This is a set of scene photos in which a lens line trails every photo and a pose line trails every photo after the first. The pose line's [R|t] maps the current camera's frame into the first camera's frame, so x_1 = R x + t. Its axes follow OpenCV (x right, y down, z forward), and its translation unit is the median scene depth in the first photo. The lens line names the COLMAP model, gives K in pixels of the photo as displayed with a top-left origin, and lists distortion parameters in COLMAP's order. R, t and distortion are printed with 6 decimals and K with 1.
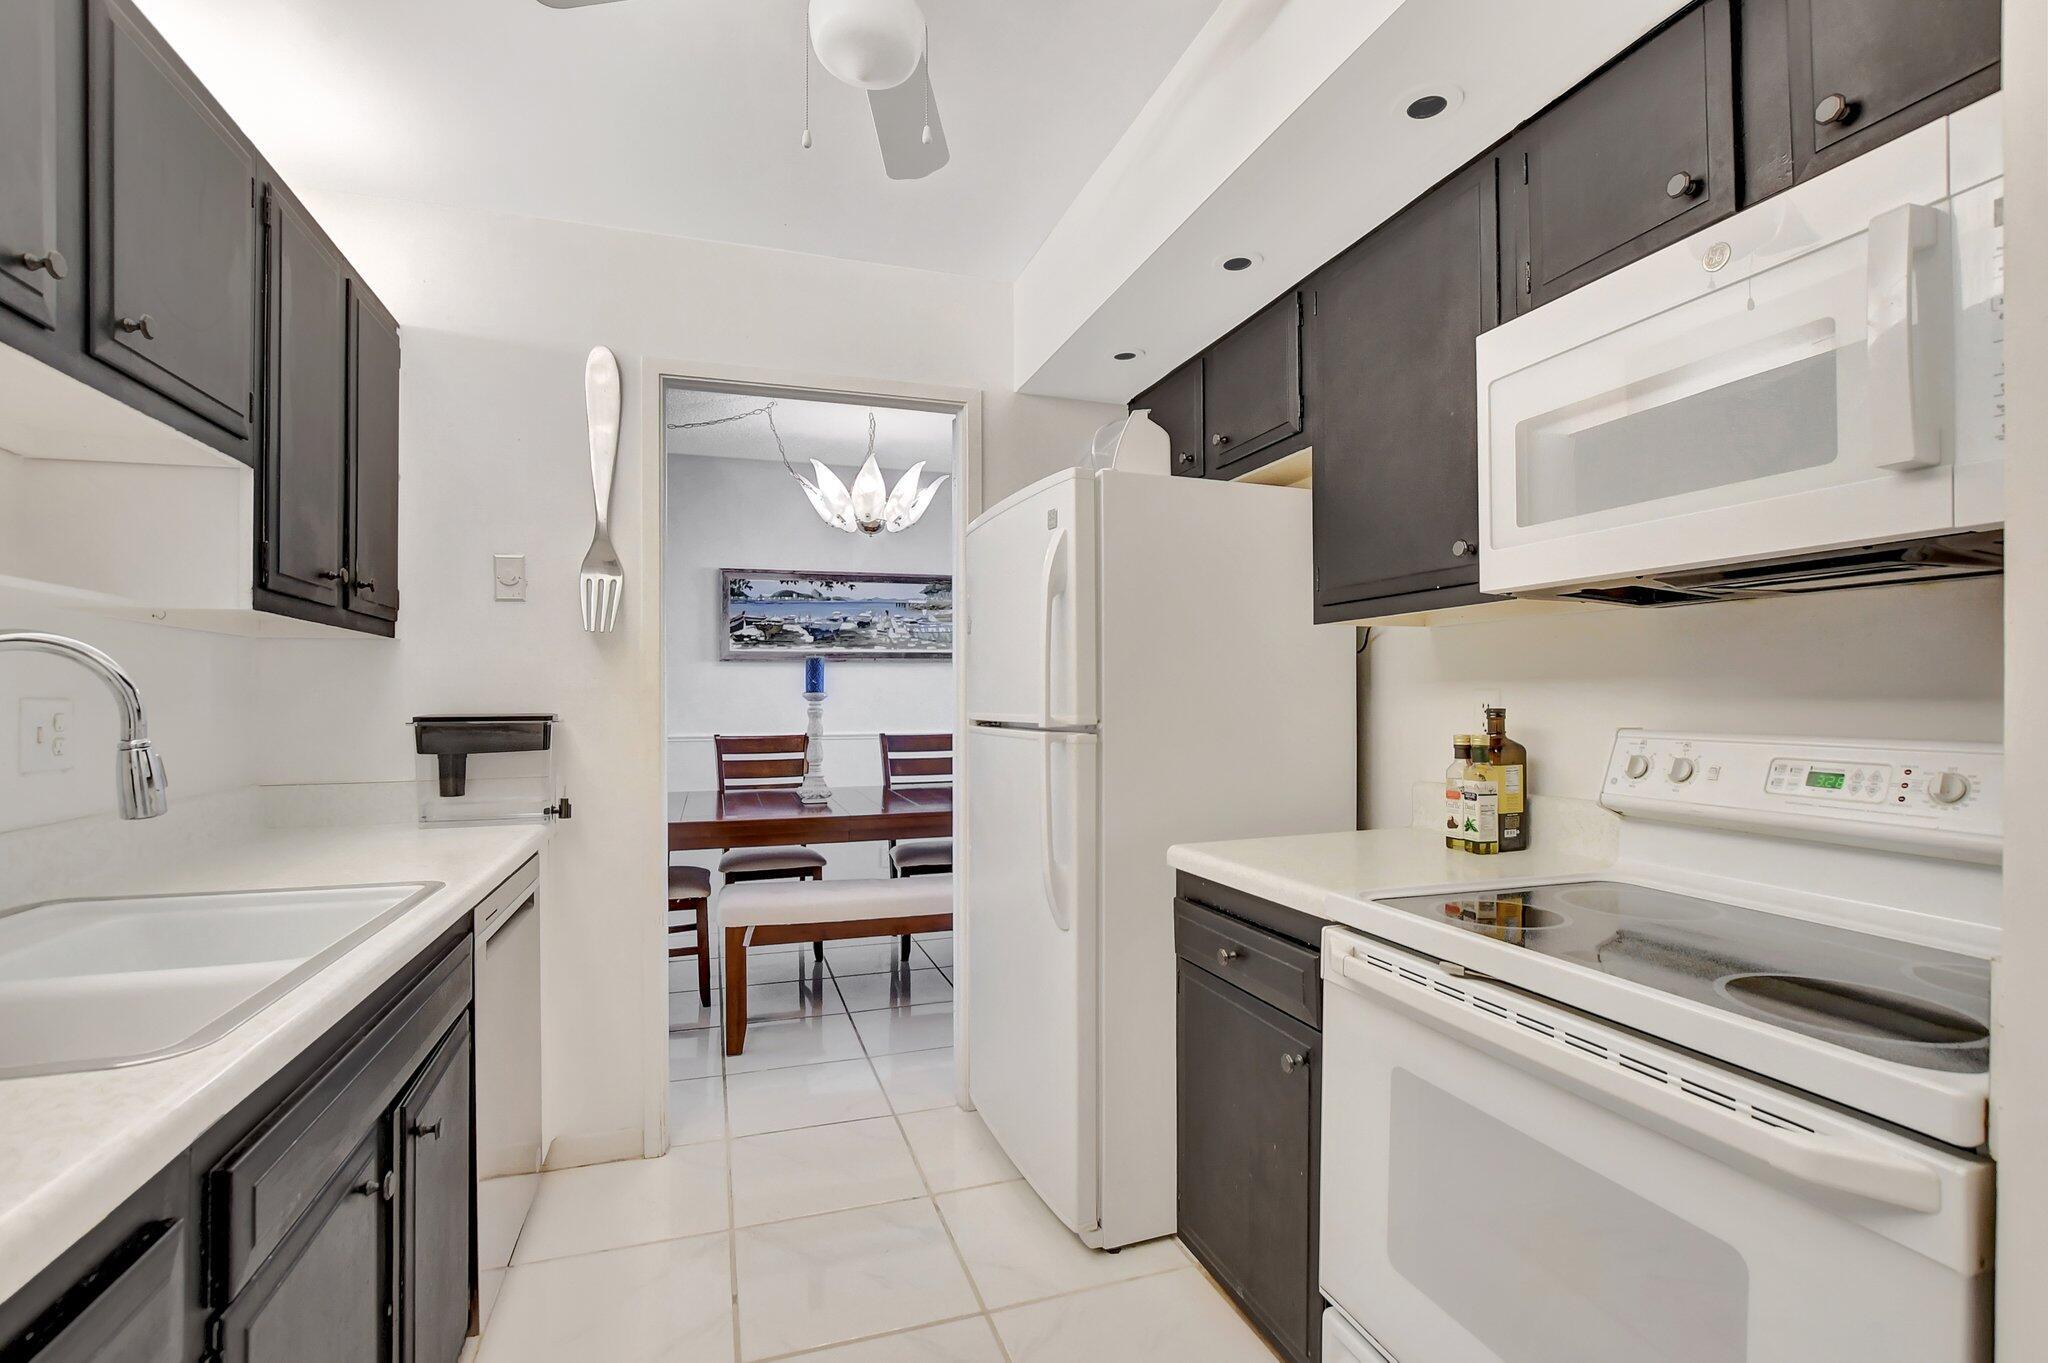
lens RADIAL K [[919.9, 0, 1024.0], [0, 919.9, 681.5], [0, 0, 1]] dist [-0.017347, 0.000692]
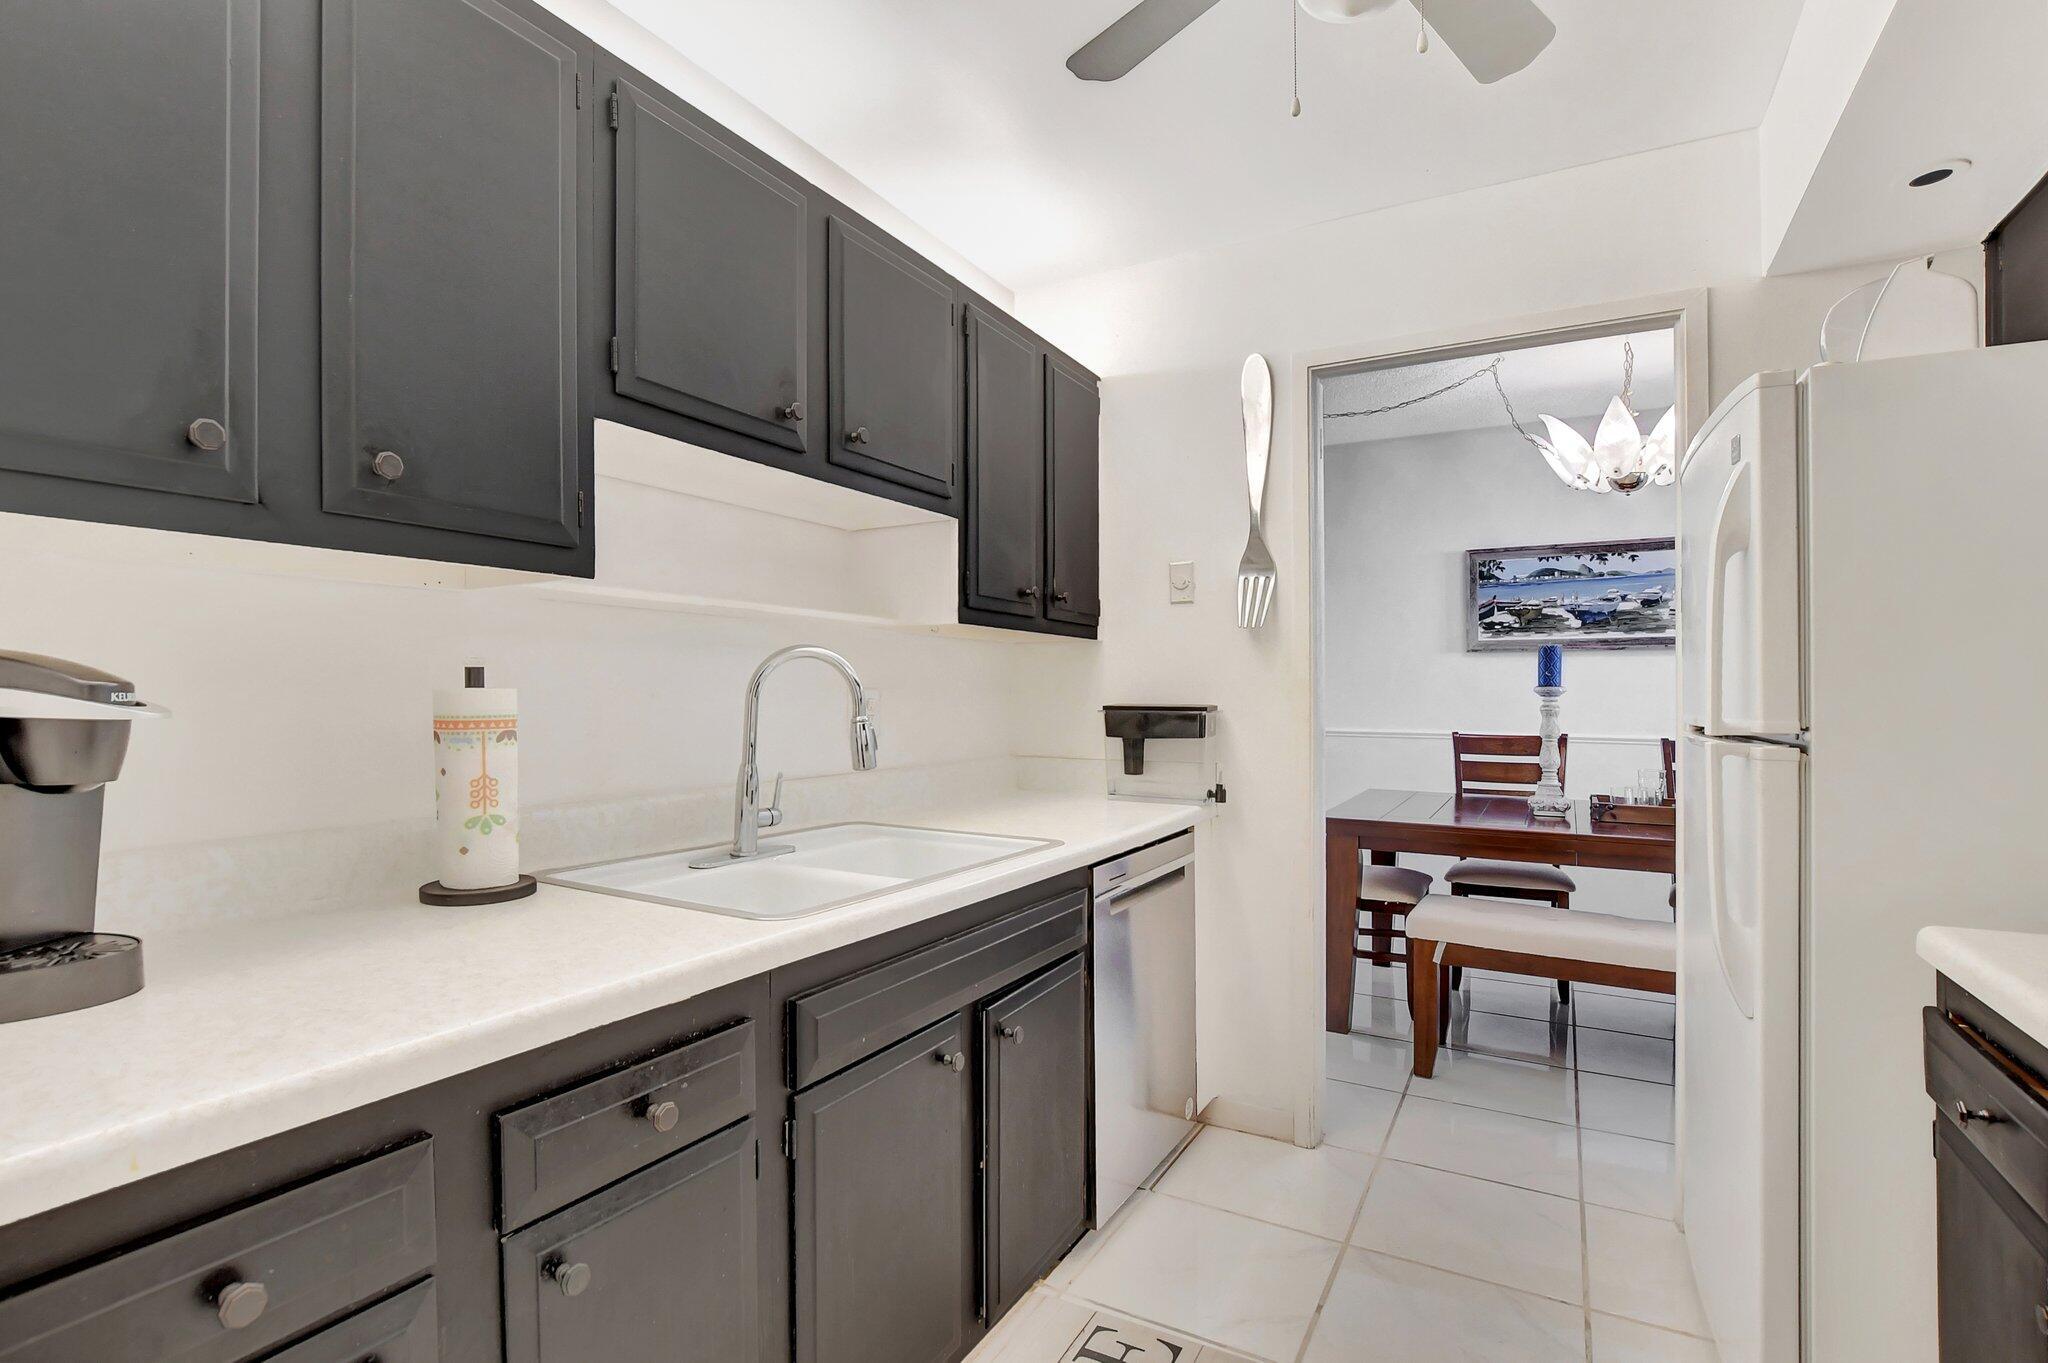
lens RADIAL K [[966.5, 0, 1024.0], [0, 966.5, 681.5], [0, 0, 1]] dist [-0.024528, 0.001115]
pose [[0.672131, 0.001328, -0.740431, 0.088670], [0.004100, 0.999976, 0.005516, 0.000024], [0.740421, -0.006744, 0.672110, 0.032947]]
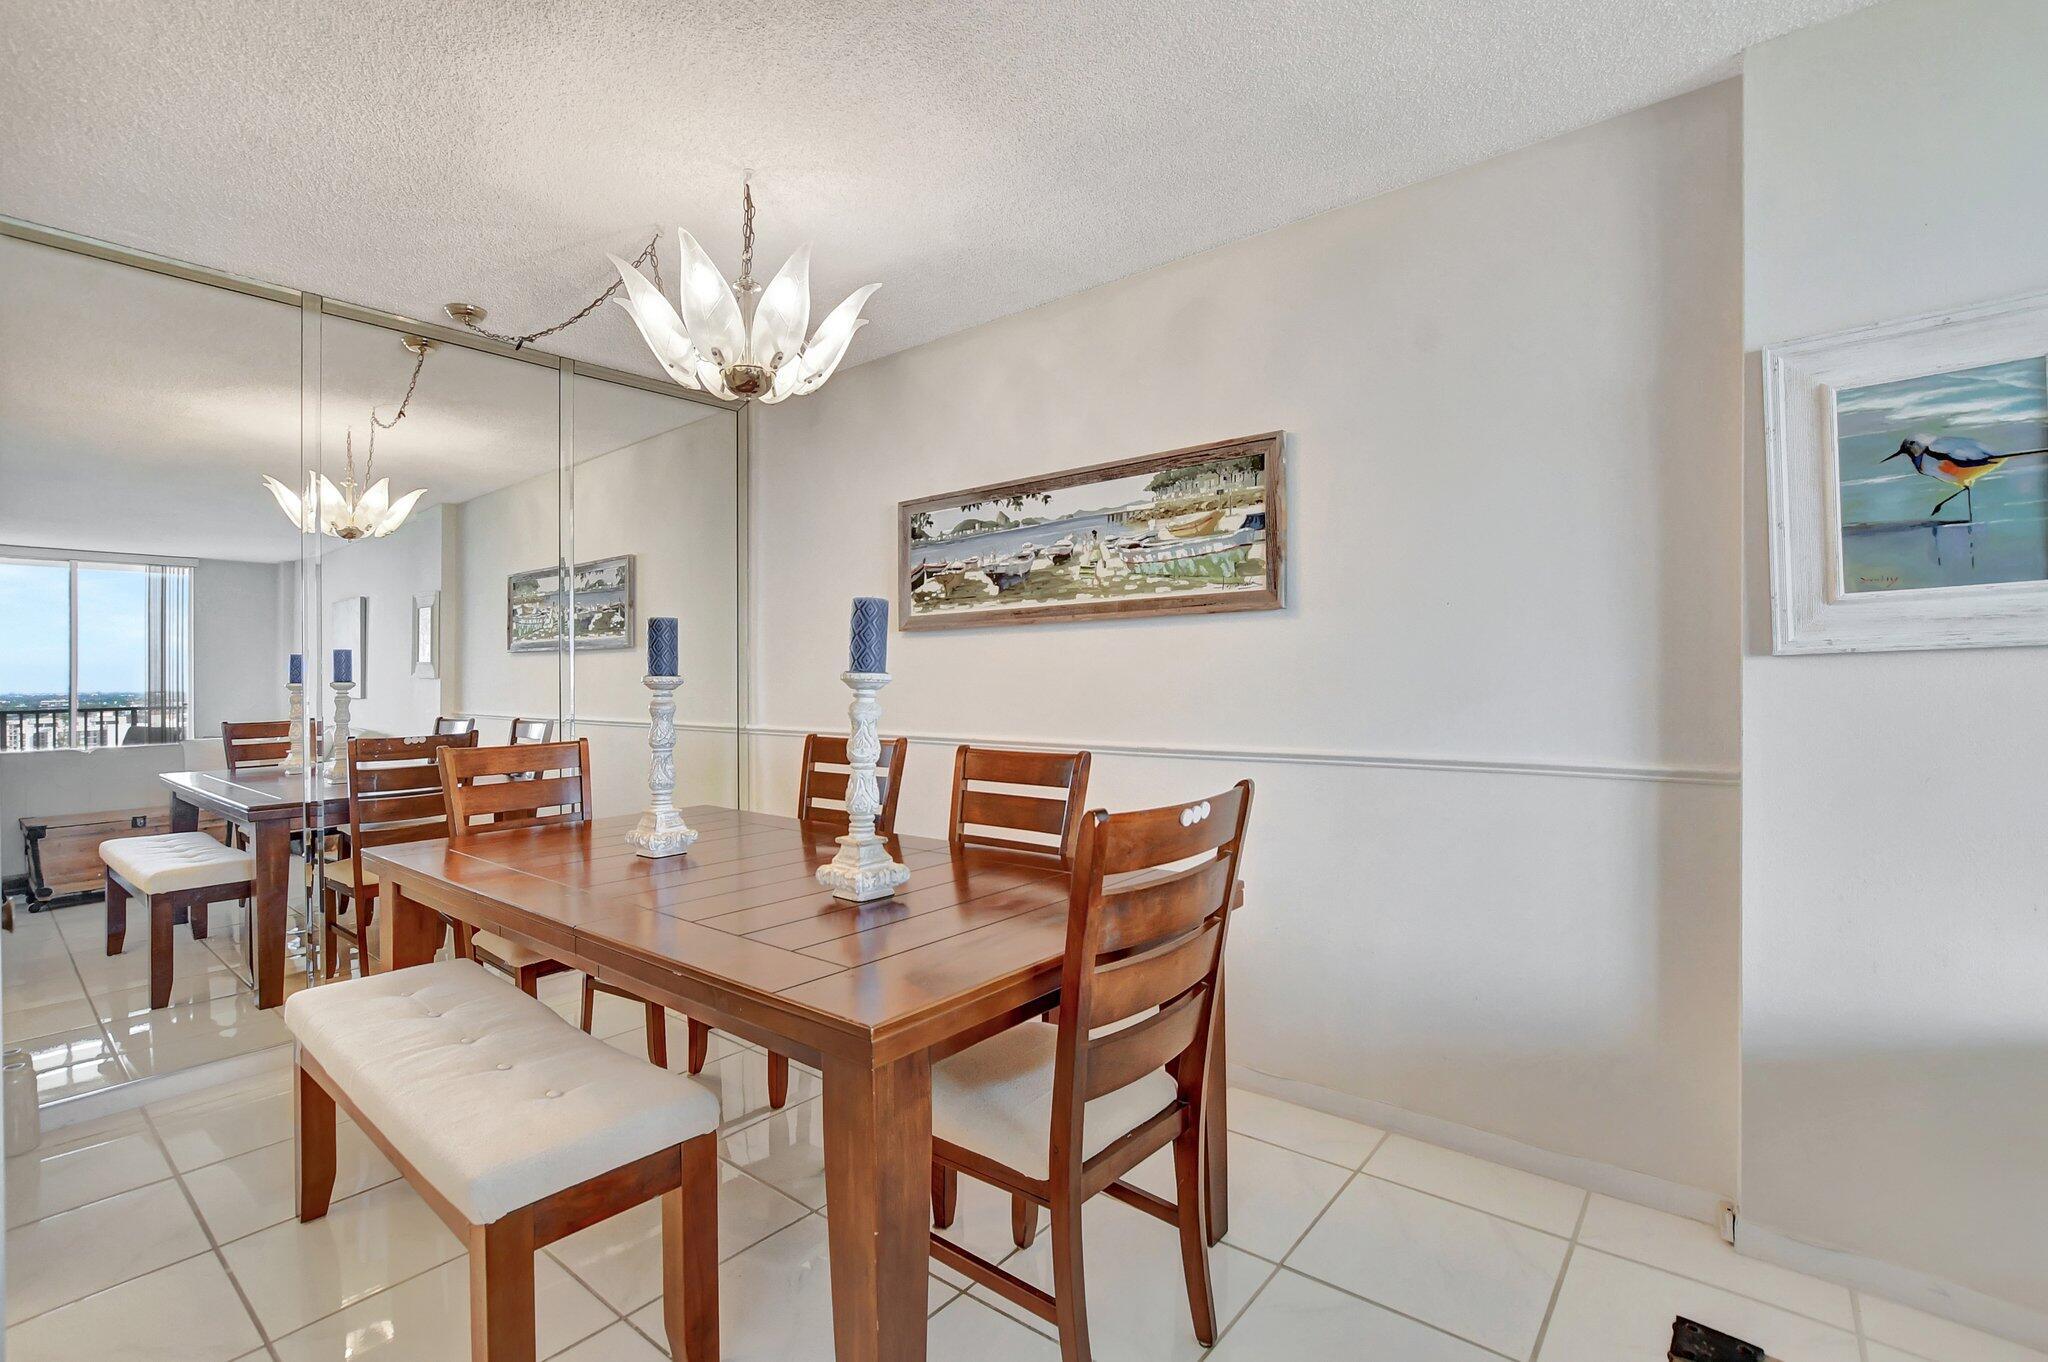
lens RADIAL K [[893.1, 0, 1005.9], [0, 893.1, 671.2], [0, 0, 1]] dist [-0.021595, 0.000854]
pose [[0.557835, -0.008648, -0.829907, 0.323769], [0.012200, 0.999923, -0.002219, 0.012714], [0.829862, -0.008887, 0.557898, 0.741708]]
